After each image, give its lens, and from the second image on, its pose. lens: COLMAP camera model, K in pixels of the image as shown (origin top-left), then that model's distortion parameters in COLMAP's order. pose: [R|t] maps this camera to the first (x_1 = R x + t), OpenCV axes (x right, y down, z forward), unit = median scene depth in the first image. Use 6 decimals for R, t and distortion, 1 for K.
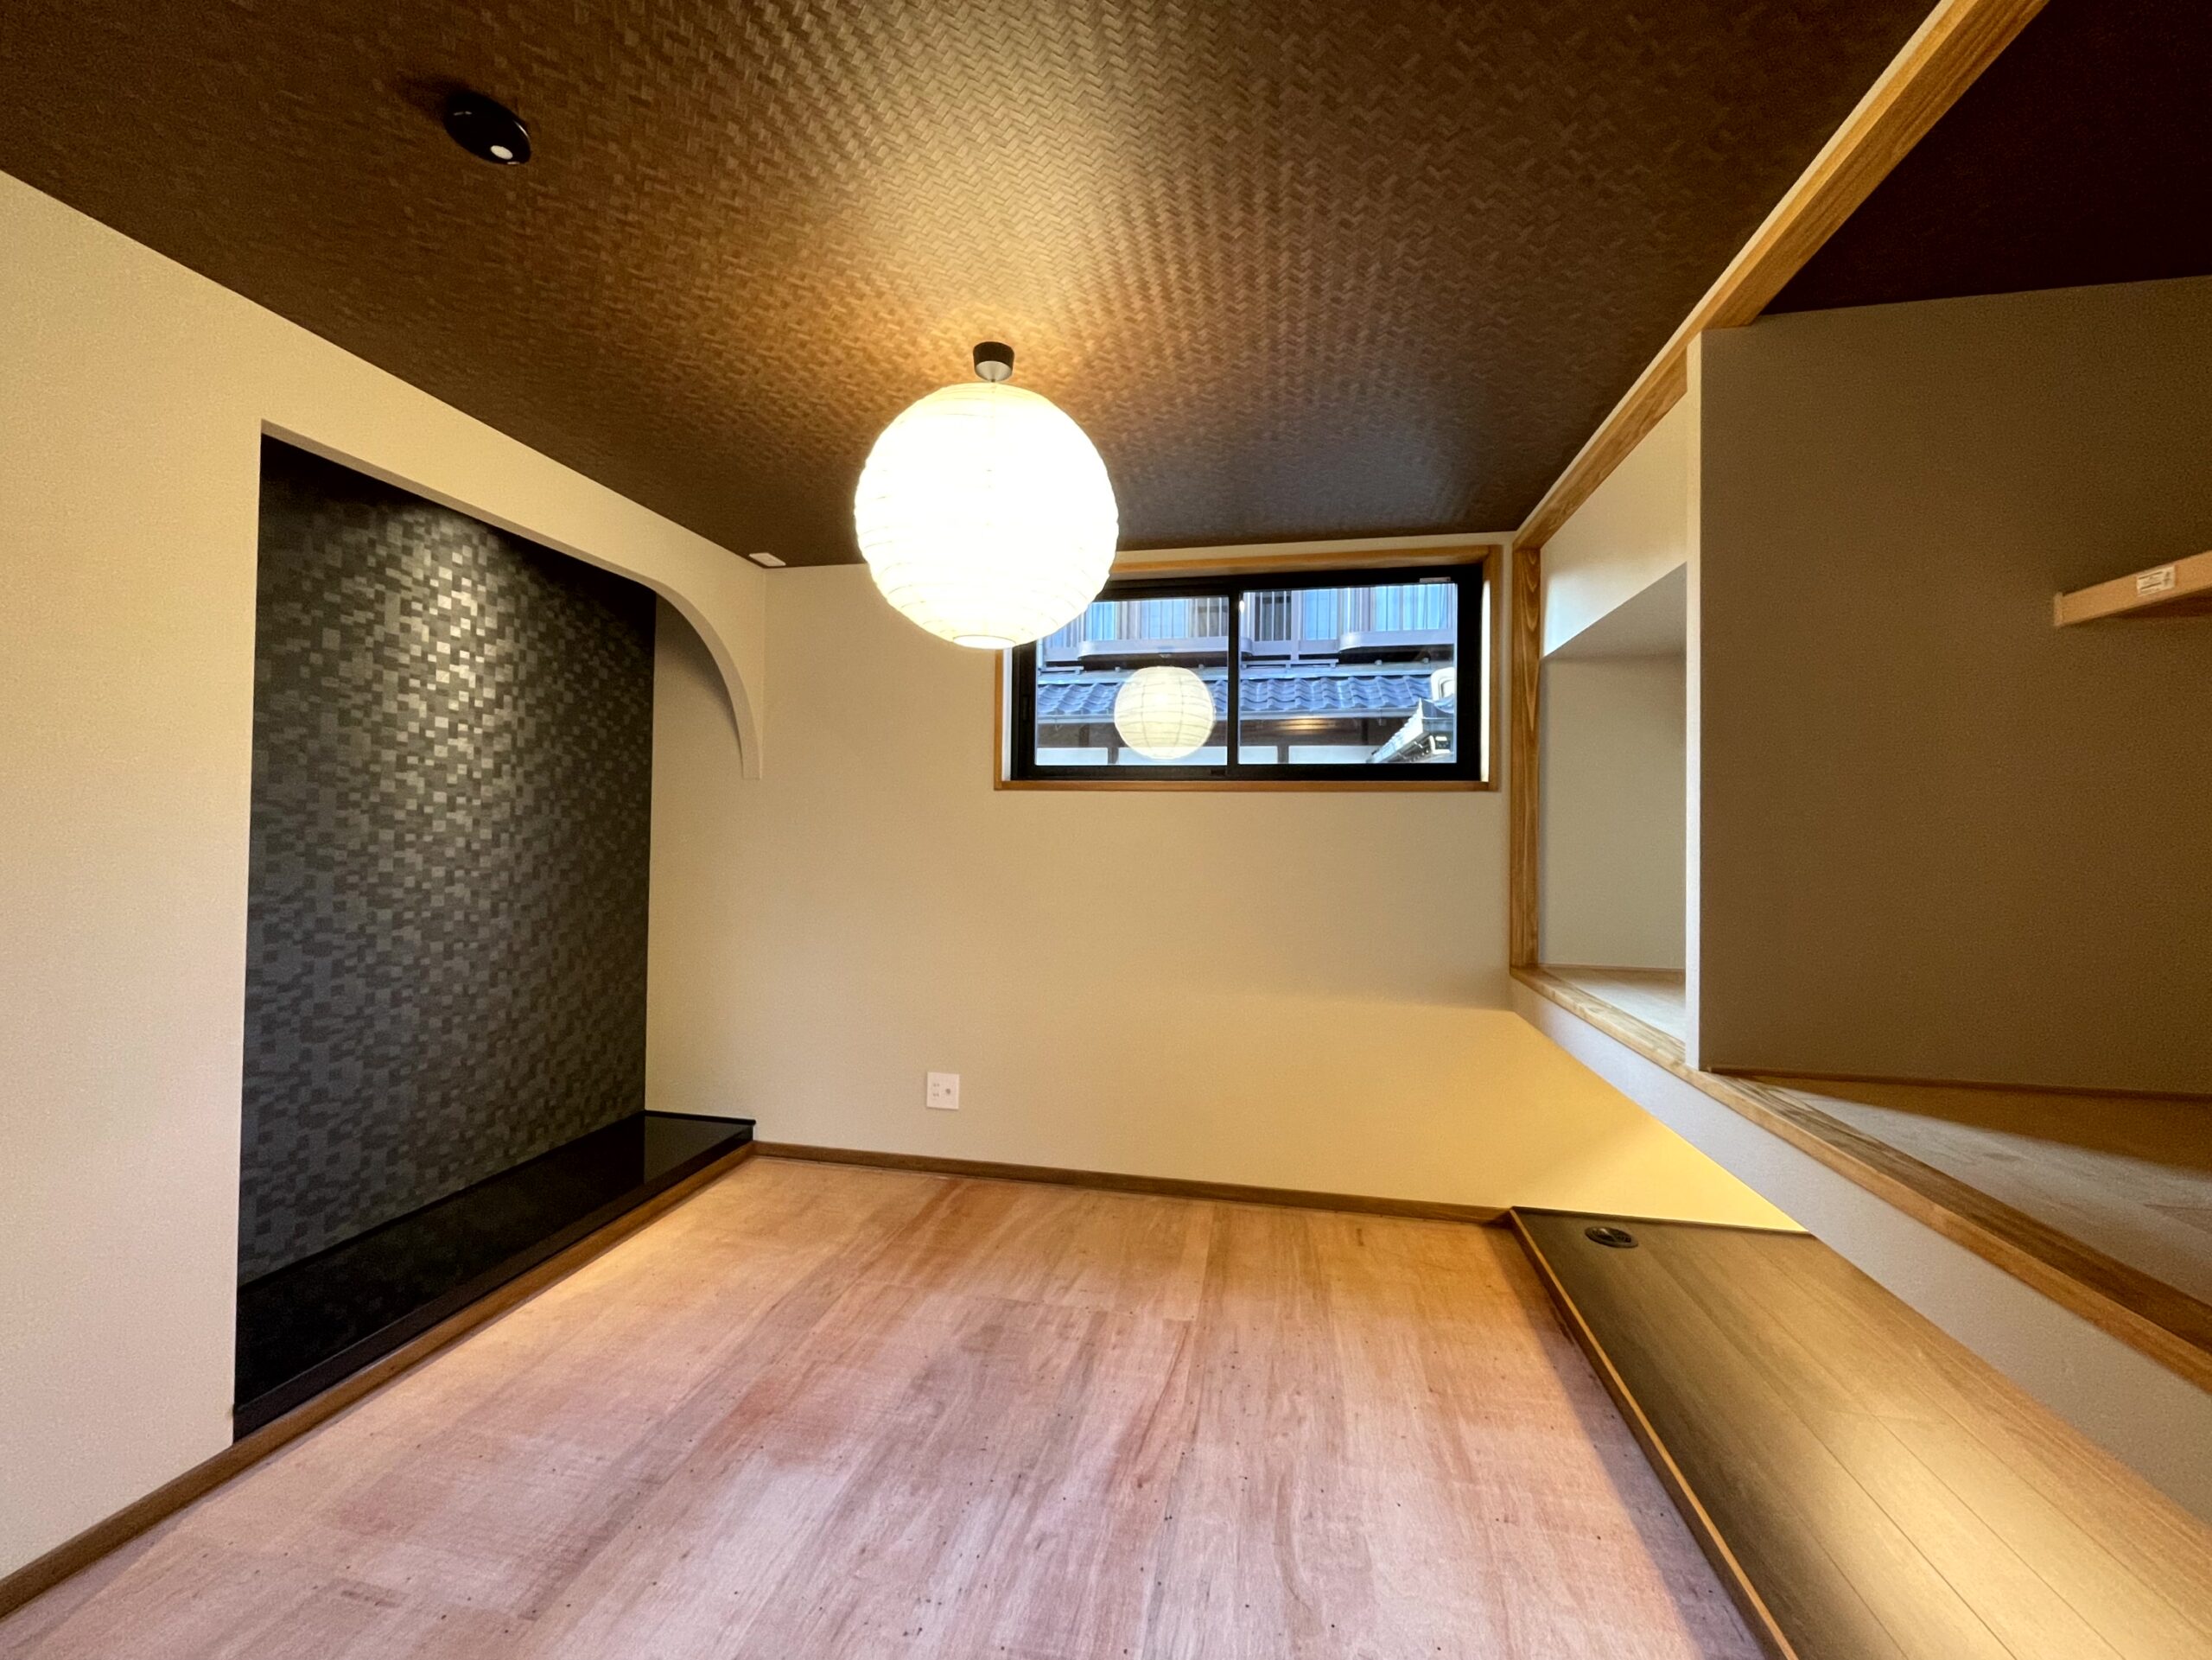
lens RADIAL K [[890.3, 0, 1107.4], [0, 890.3, 833.5], [0, 0, 1]] dist [-0.000630, -0.000075]
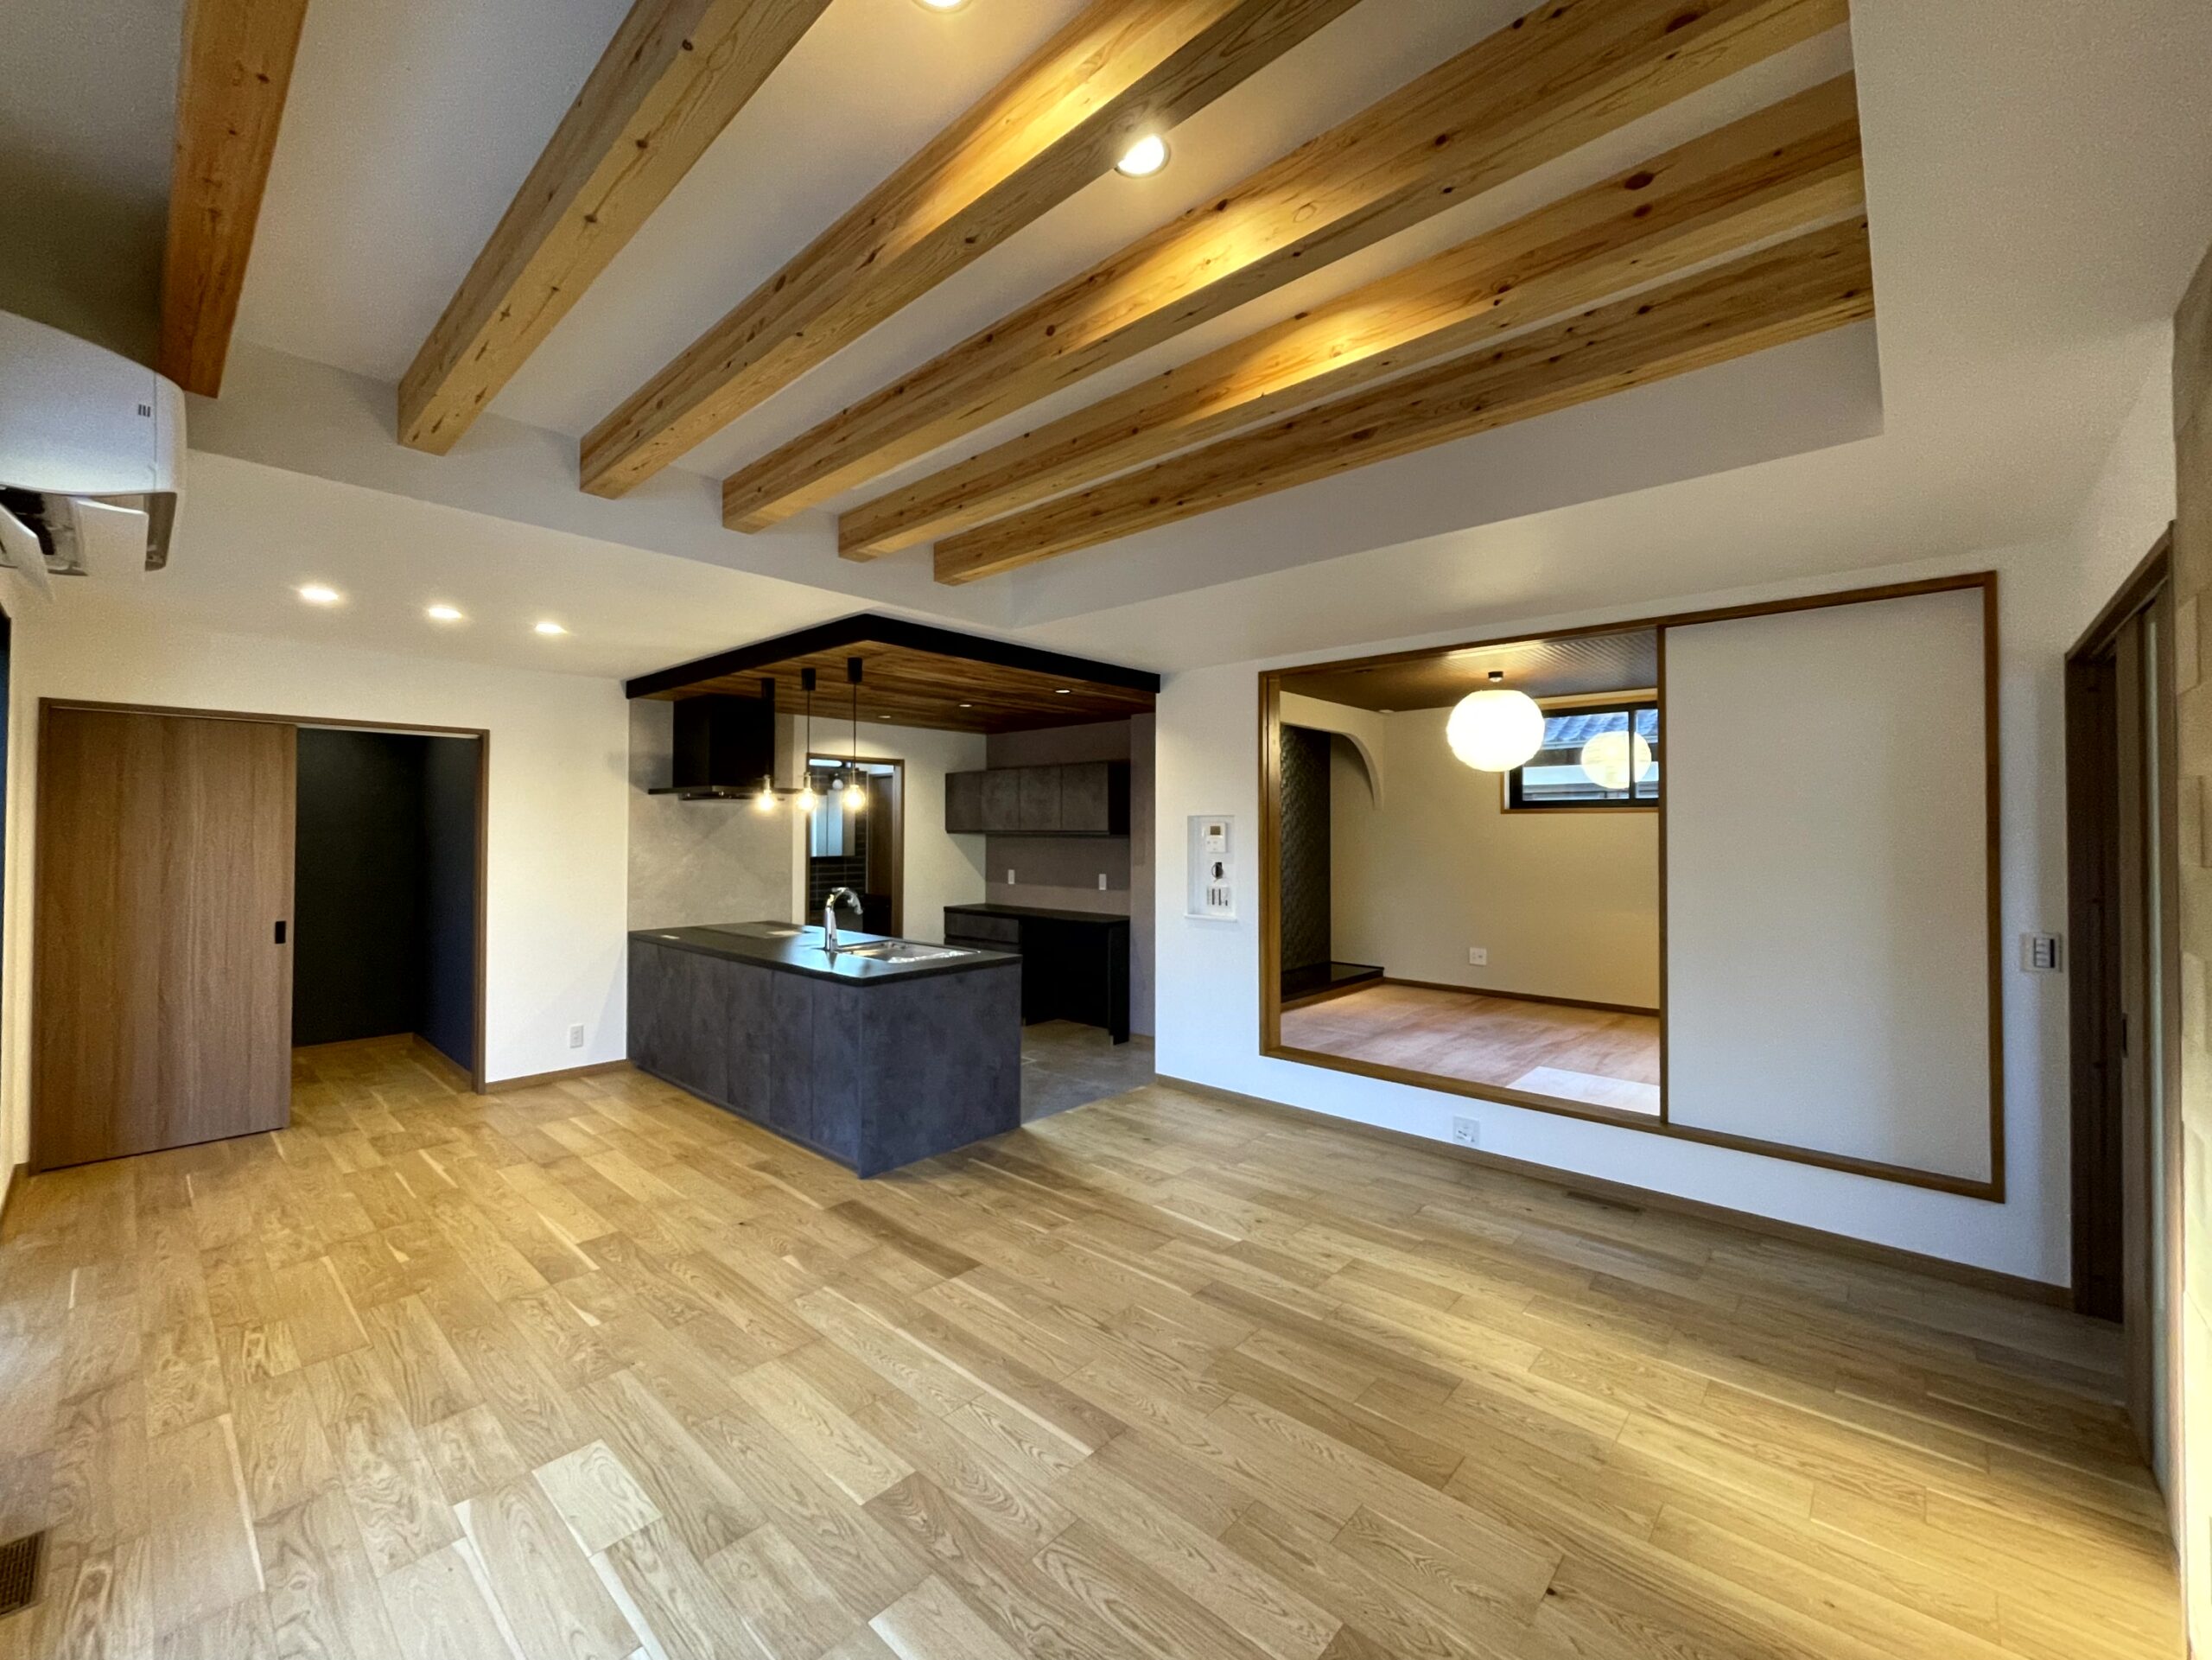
lens RADIAL K [[890.3, 0, 1104.4], [0, 890.3, 823.8], [0, 0, 1]] dist [-0.000630, -0.000075]
pose [[0.863179, -0.010777, -0.504782, 0.126190], [0.008620, 0.999941, -0.006609, -0.026904], [0.504824, 0.001354, 0.863221, -1.310809]]
